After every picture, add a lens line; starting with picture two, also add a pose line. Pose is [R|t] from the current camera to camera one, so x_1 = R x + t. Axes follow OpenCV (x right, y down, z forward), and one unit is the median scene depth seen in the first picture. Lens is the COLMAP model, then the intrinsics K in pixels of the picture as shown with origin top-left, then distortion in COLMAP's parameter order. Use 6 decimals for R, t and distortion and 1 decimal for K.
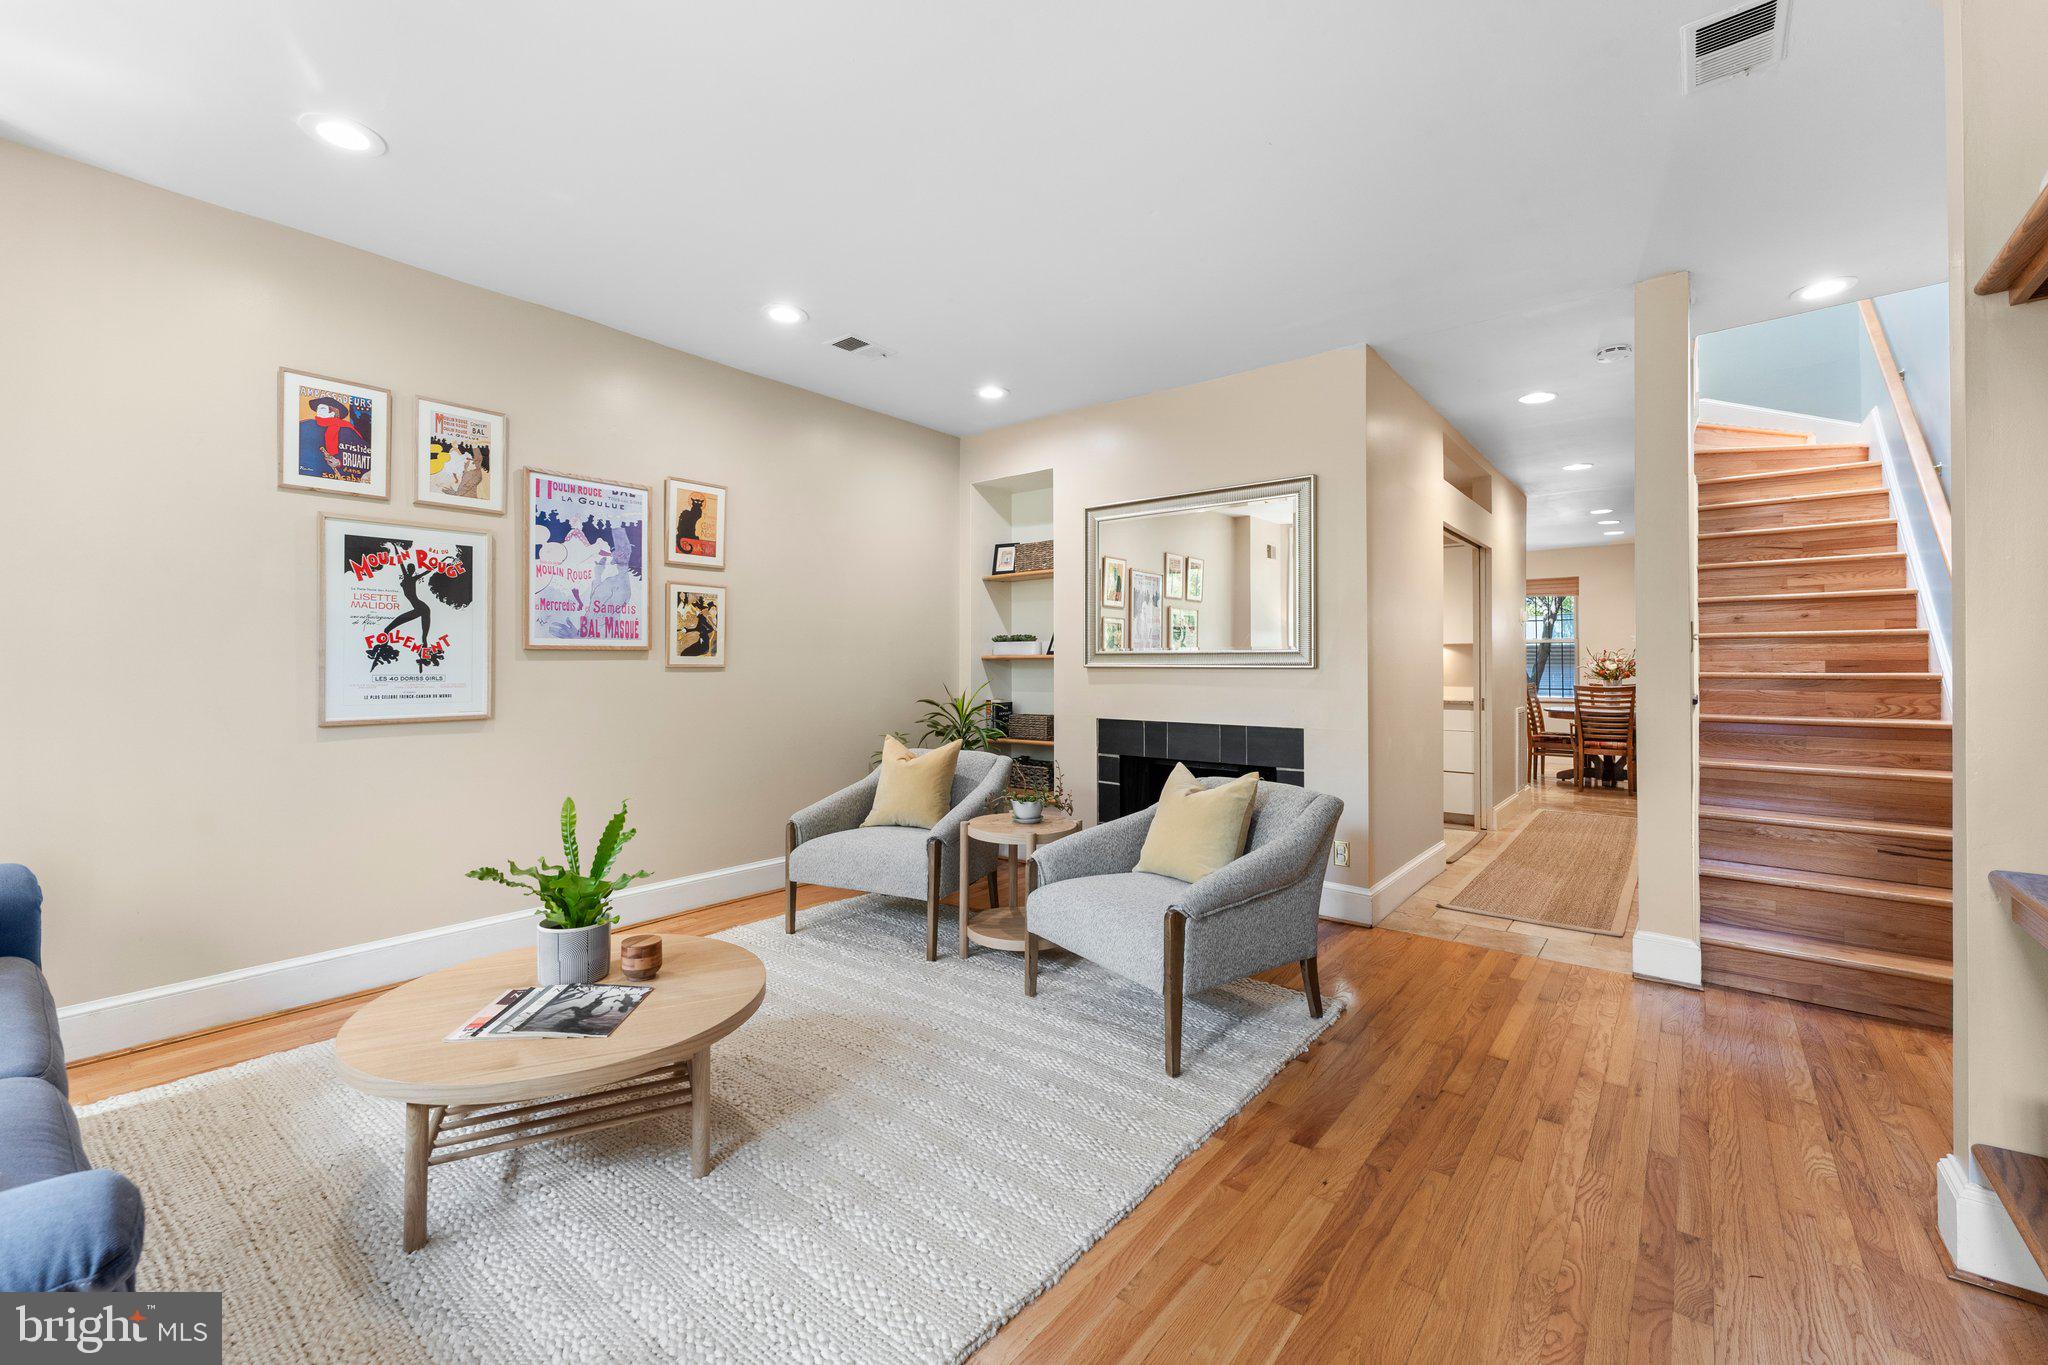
lens RADIAL K [[830.3, 0, 1014.4], [0, 830.3, 664.3], [0, 0, 1]] dist [0.001569, 0.000503]
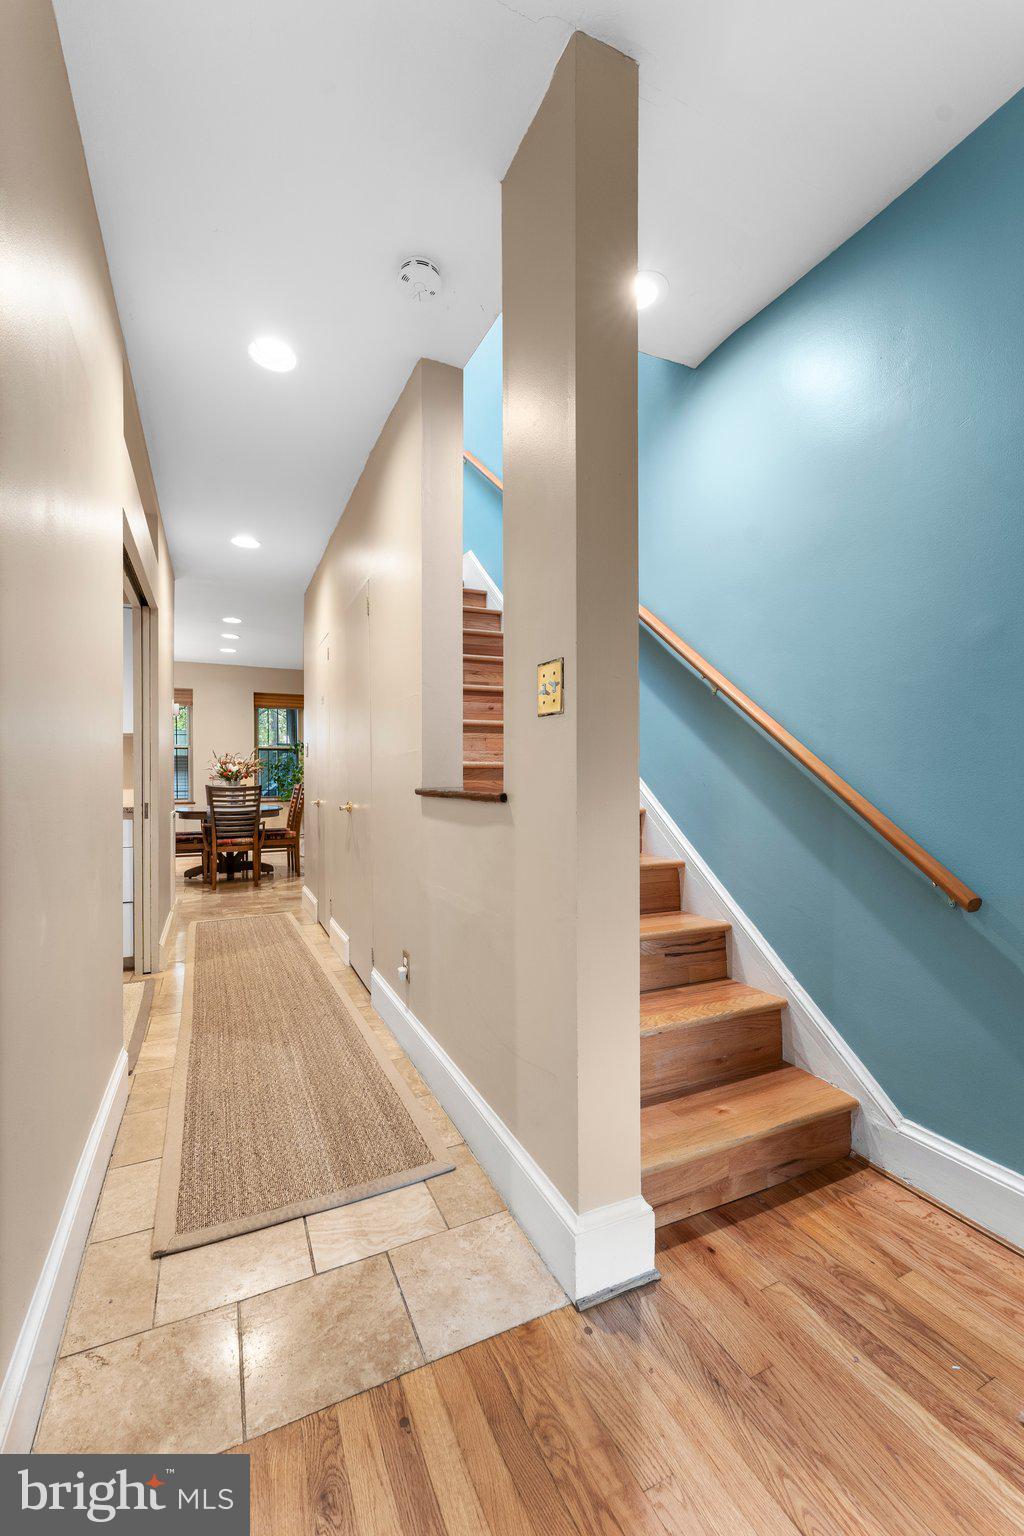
lens RADIAL K [[622.7, 0, 495.5], [0, 622.7, 767.2], [0, 0, 1]] dist [0.001569, 0.000503]
pose [[0.439151, 0.007303, 0.898384, 0.137055], [0.003882, 0.999942, -0.010026, 0.010765], [-0.898405, 0.007890, 0.439097, 0.336395]]
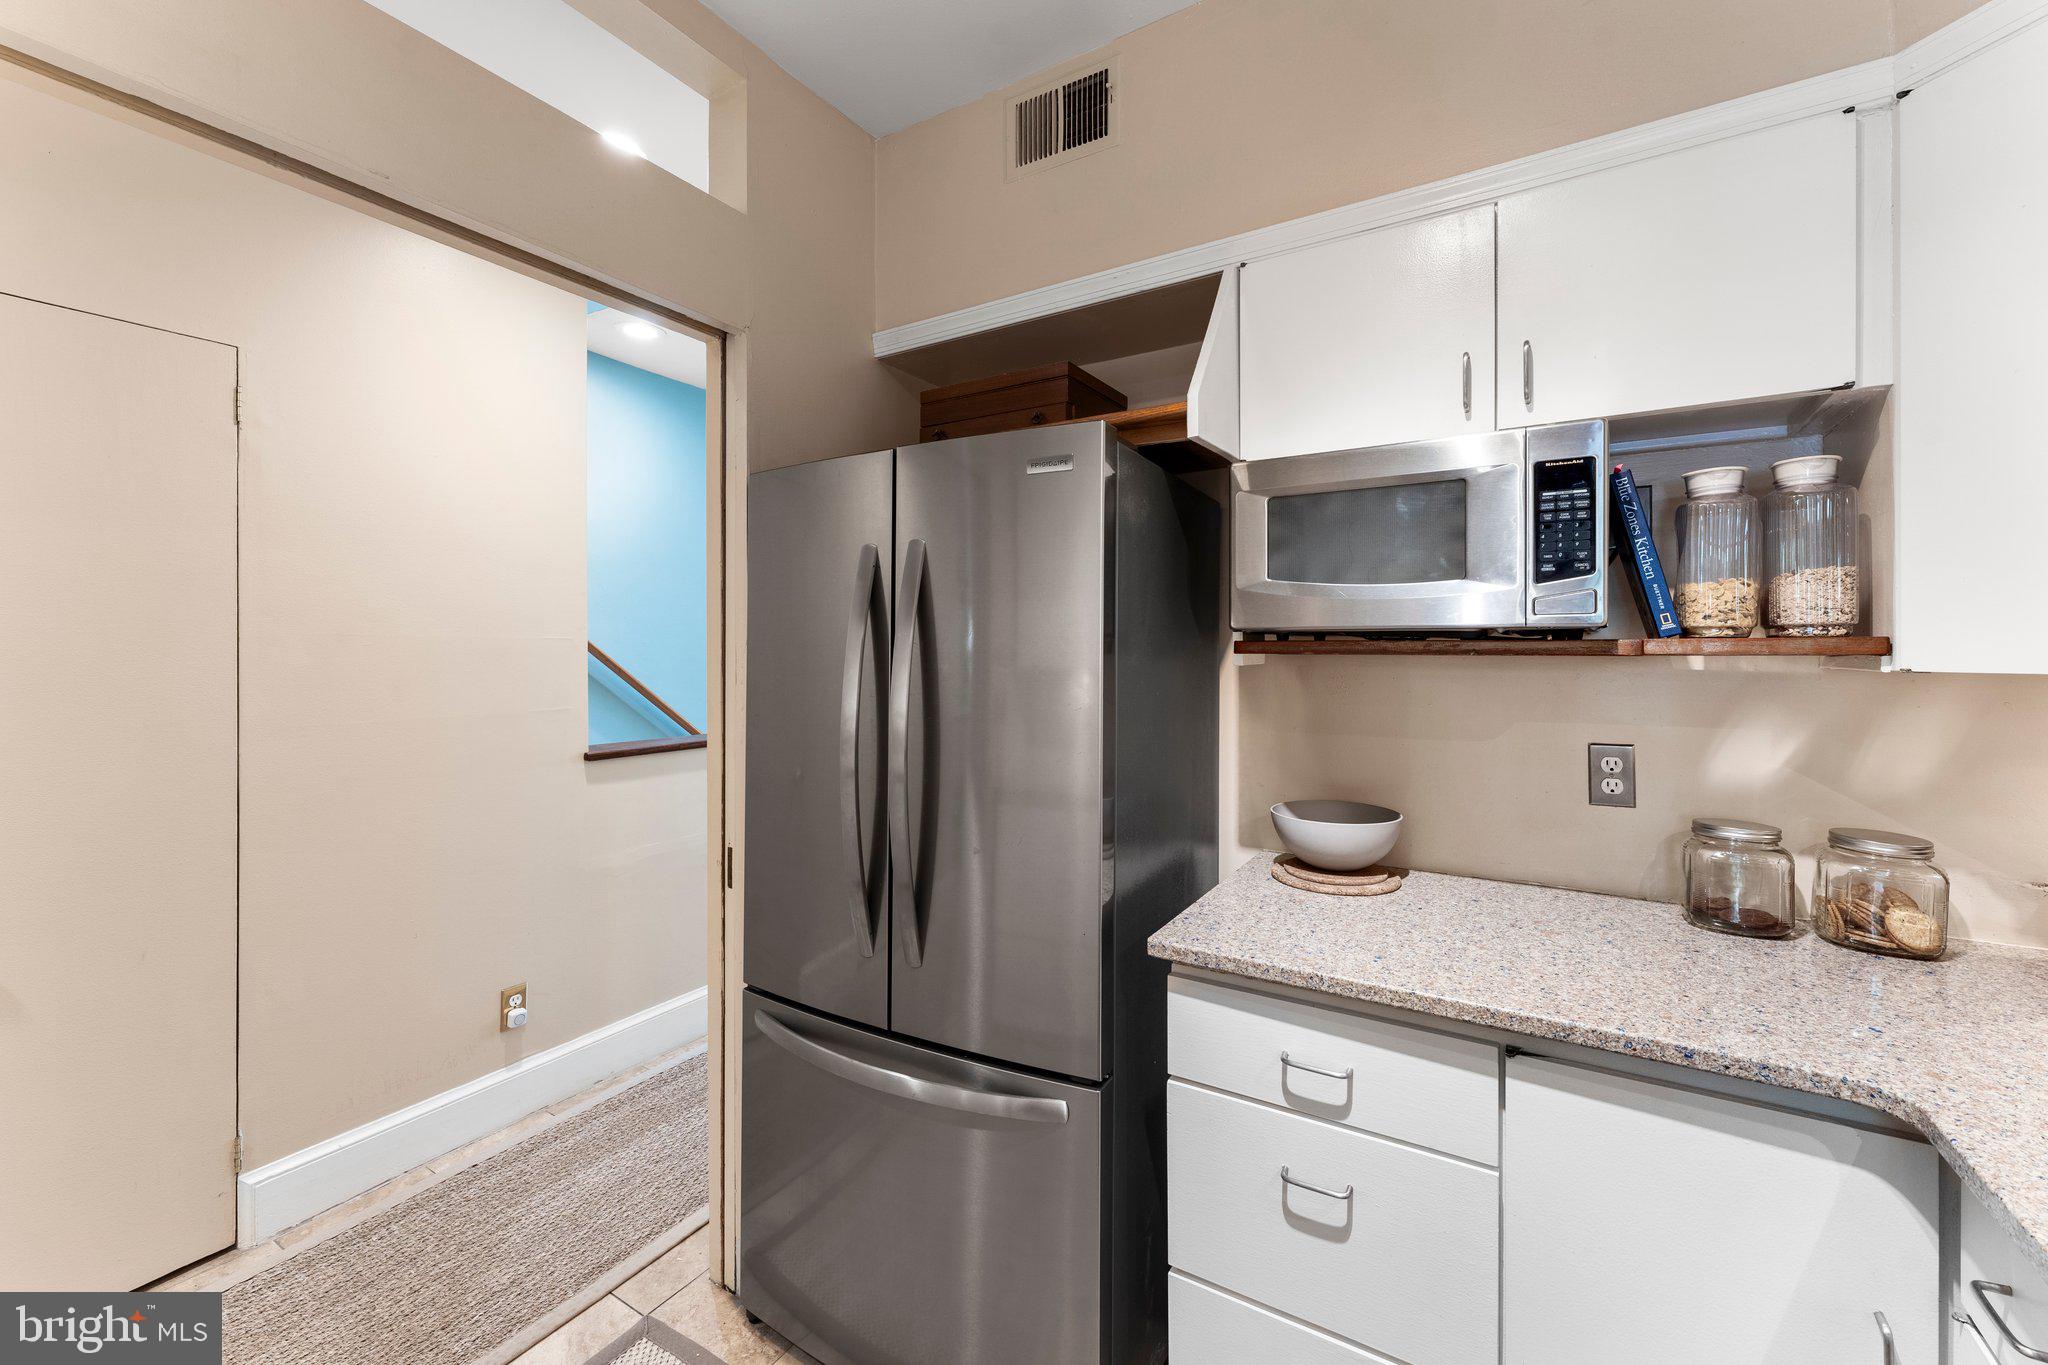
lens RADIAL K [[830.3, 0, 1021.4], [0, 830.3, 670.6], [0, 0, 1]] dist [0.001569, 0.000503]
pose [[-0.989210, 0.006524, -0.146362, 0.261506], [0.004622, 0.999900, 0.013334, -0.018066], [0.146434, 0.012514, -0.989141, 0.841256]]
